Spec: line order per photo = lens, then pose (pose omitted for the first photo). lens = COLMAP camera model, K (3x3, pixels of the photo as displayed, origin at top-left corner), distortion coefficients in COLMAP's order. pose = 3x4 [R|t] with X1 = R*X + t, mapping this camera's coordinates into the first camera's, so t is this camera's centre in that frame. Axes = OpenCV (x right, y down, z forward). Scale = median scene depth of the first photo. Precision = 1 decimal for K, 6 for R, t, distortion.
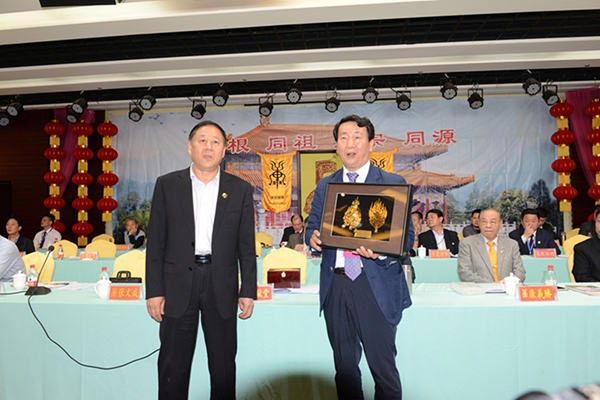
lens RADIAL K [[476.7, 0, 296.2], [0, 476.7, 200.3], [0, 0, 1]] dist [-0.003655, -0.019671]
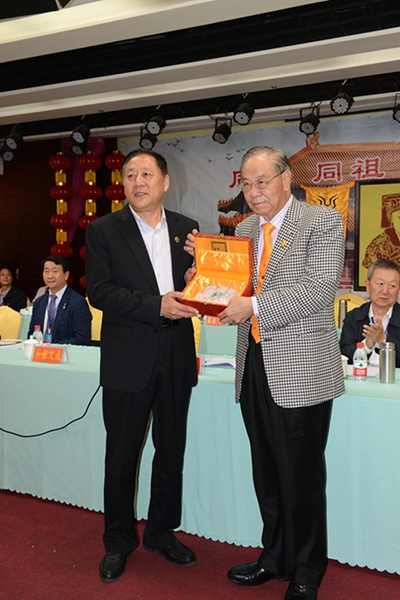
lens RADIAL K [[635.4, 0, 192.8], [0, 635.4, 306.1], [0, 0, 1]] dist [0.066974, 0.000000]
pose [[0.939254, 0.038417, -0.341065, 0.113066], [-0.007292, 0.995725, 0.092076, -0.003180], [0.343145, -0.083995, 0.935519, -0.005015]]
